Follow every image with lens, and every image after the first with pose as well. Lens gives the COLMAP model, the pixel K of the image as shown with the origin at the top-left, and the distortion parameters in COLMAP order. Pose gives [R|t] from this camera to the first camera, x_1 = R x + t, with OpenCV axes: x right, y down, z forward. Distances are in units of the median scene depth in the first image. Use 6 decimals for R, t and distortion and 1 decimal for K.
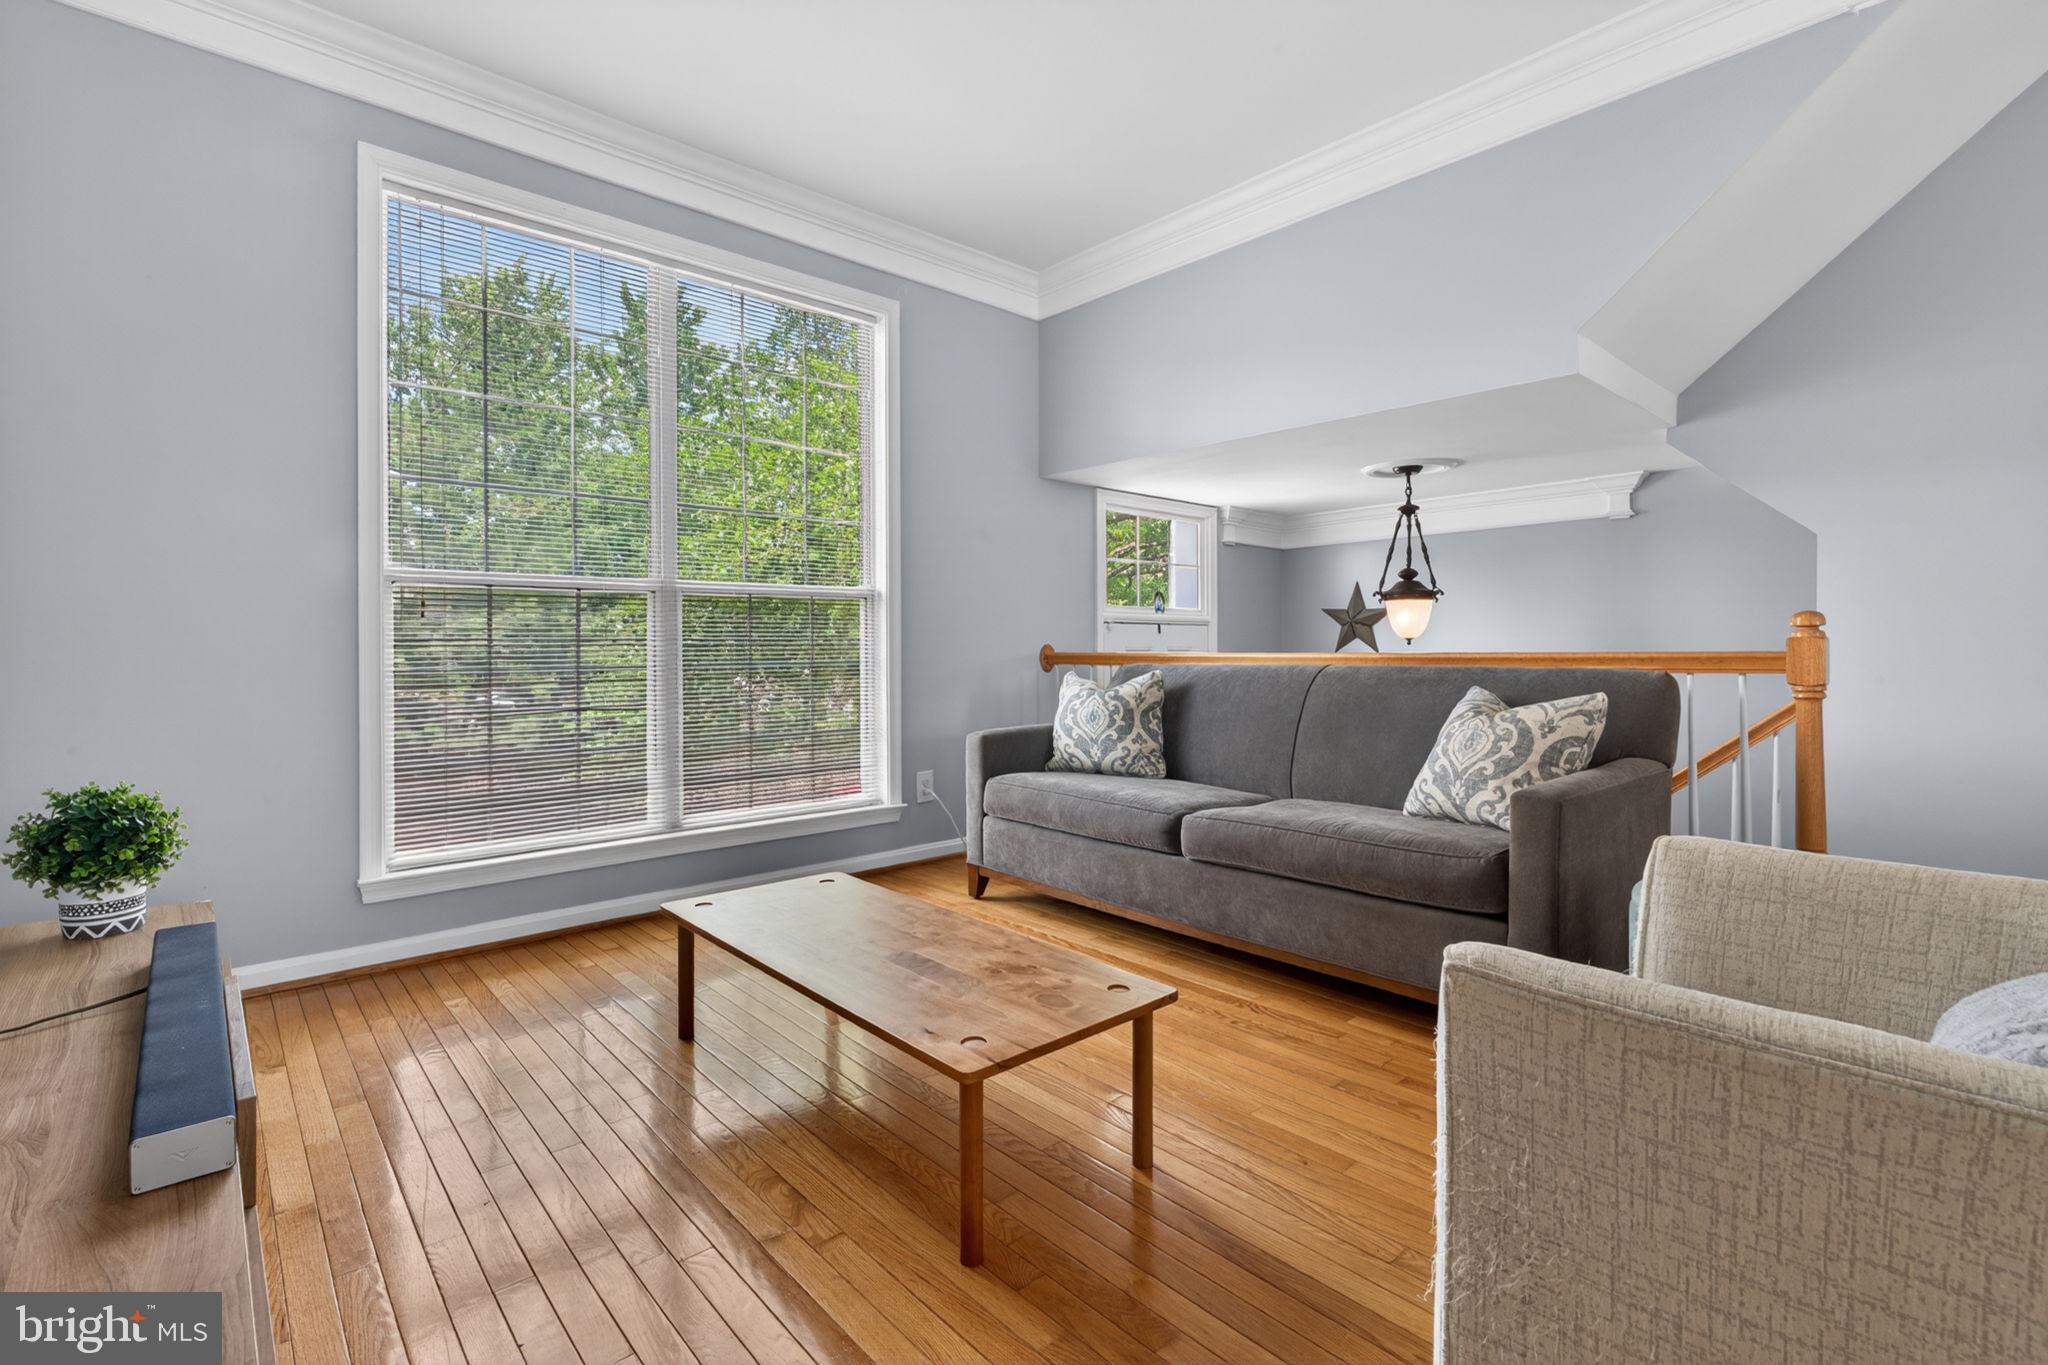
lens RADIAL K [[934.0, 0, 1035.5], [0, 934.0, 668.8], [0, 0, 1]] dist [-0.000709, -0.000265]
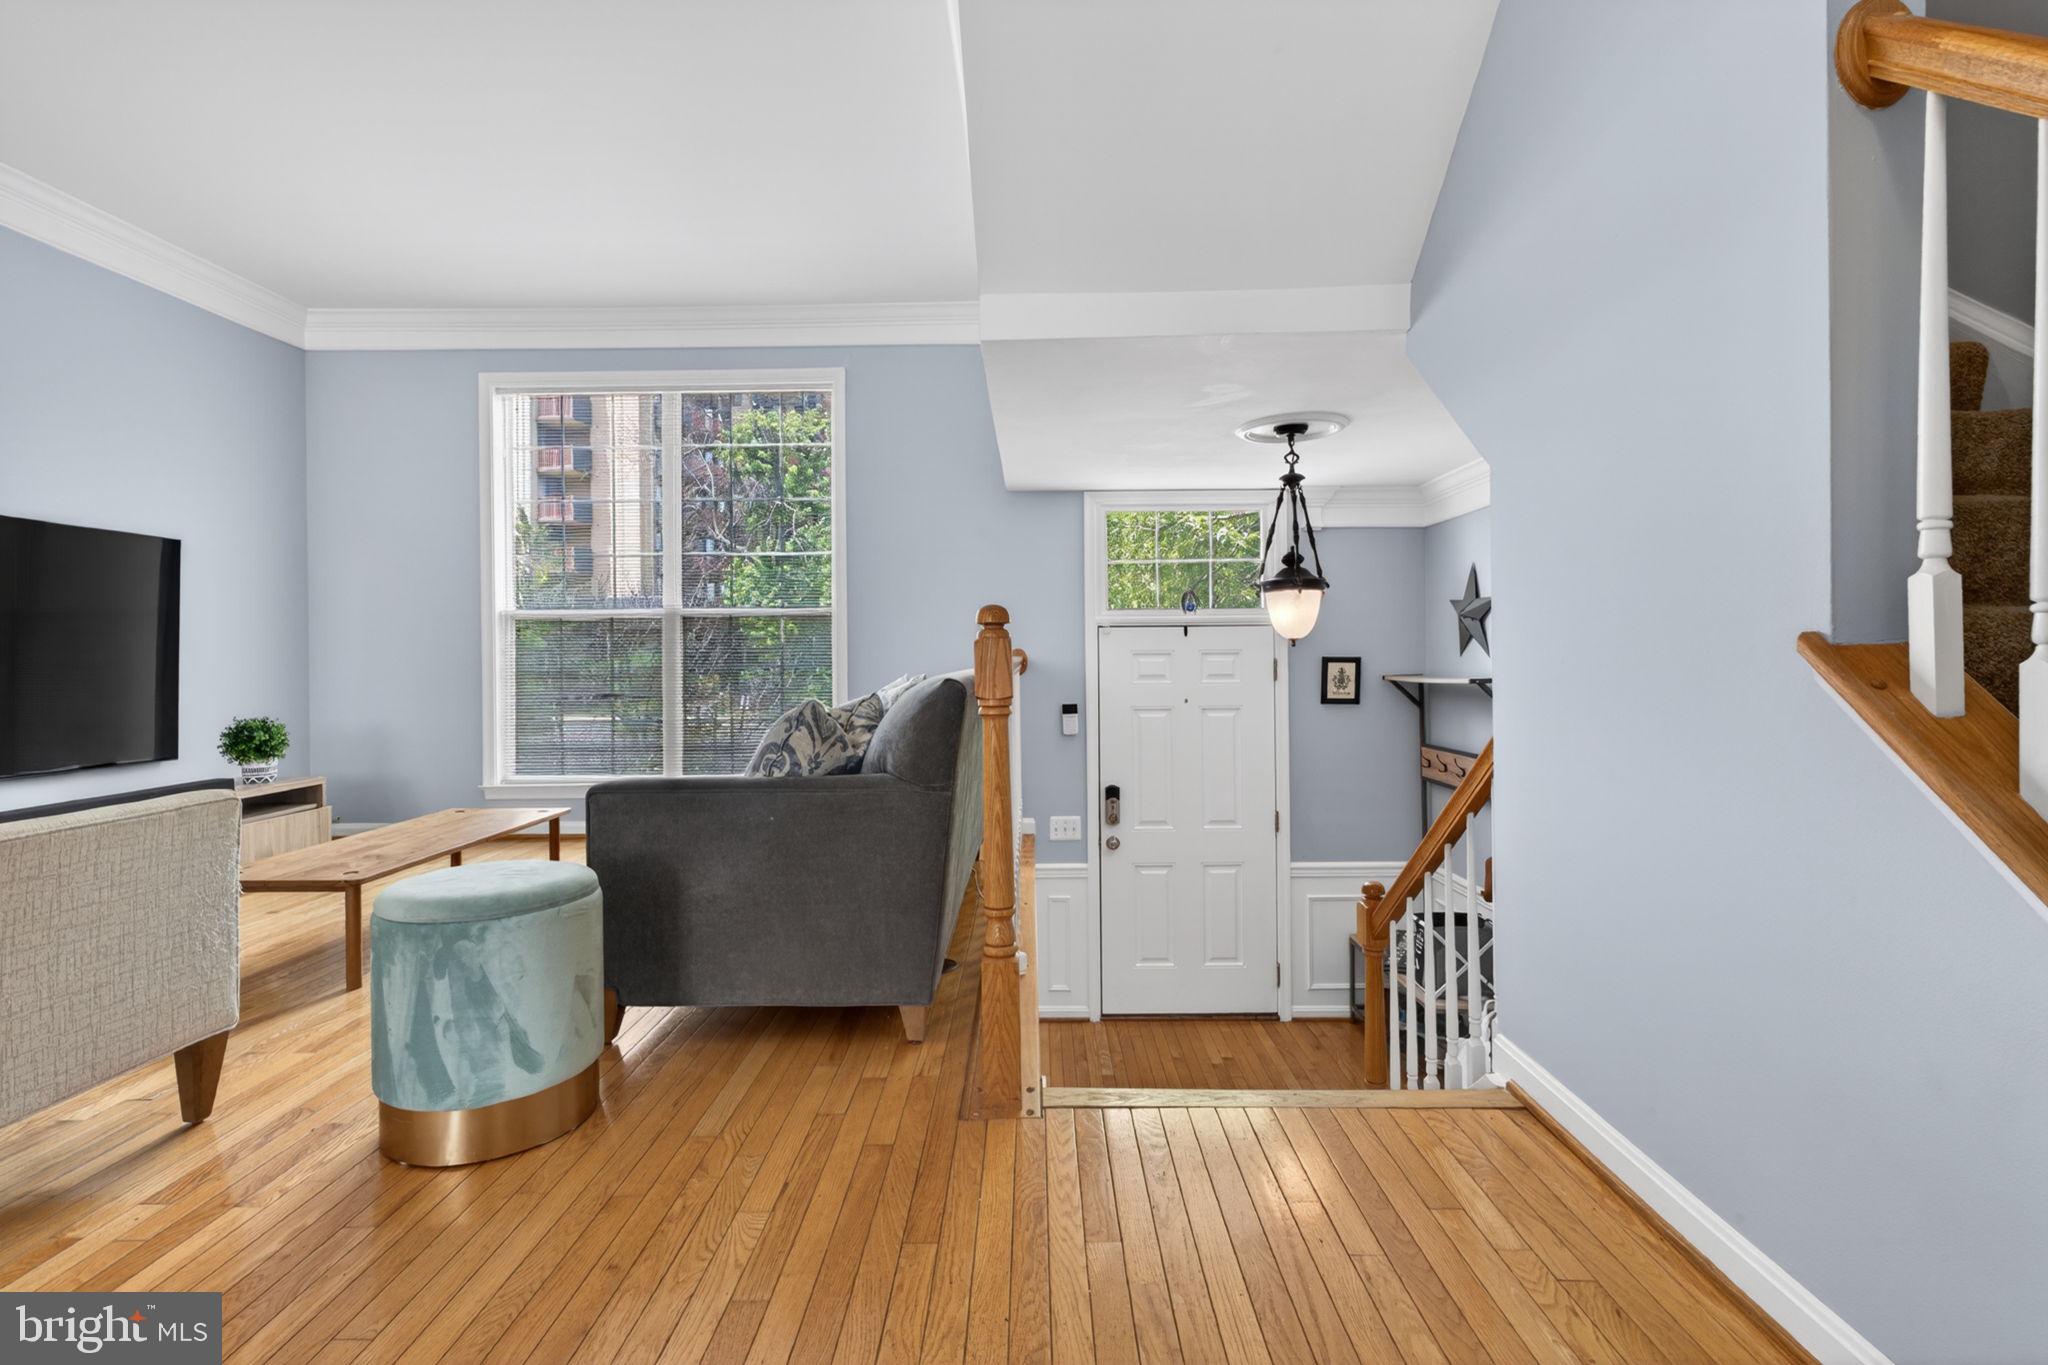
lens RADIAL K [[955.2, 0, 1018.2], [0, 955.2, 686.4], [0, 0, 1]] dist [-0.002580, 0.000127]
pose [[0.729380, 0.021349, -0.683776, 0.793638], [-0.011867, 0.999757, 0.018557, -0.004174], [0.684006, -0.005421, 0.729456, 0.235438]]
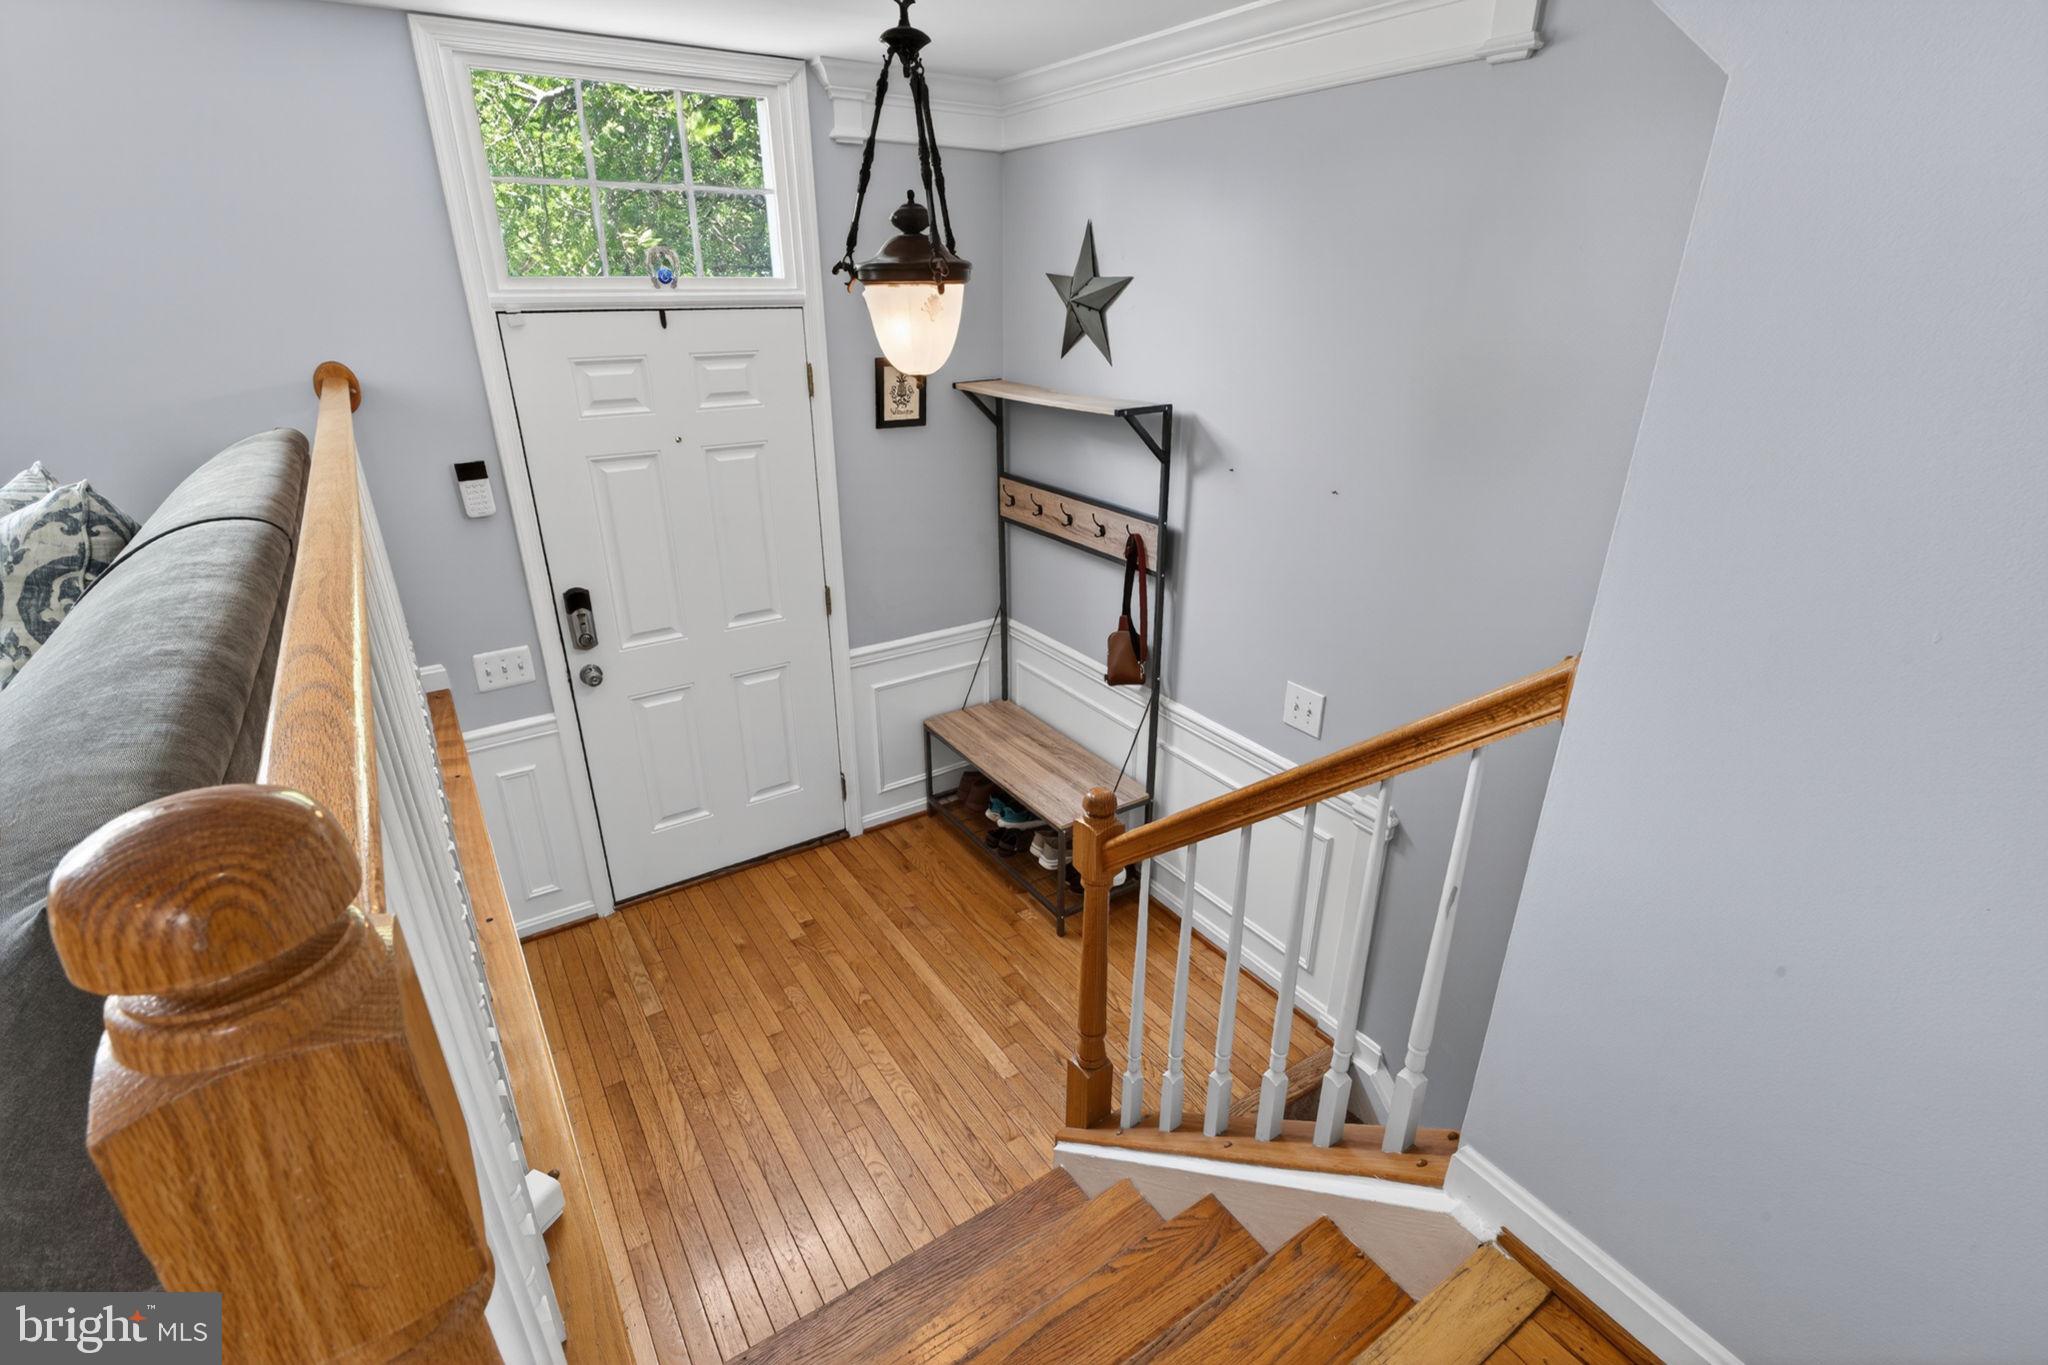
lens RADIAL K [[955.2, 0, 1018.2], [0, 955.2, 686.4], [0, 0, 1]] dist [-0.002580, 0.000127]
pose [[0.986940, 0.072007, -0.144102, 0.525406], [-0.012516, 0.926109, 0.377048, -0.068496], [0.160604, -0.370320, 0.914915, 0.528218]]
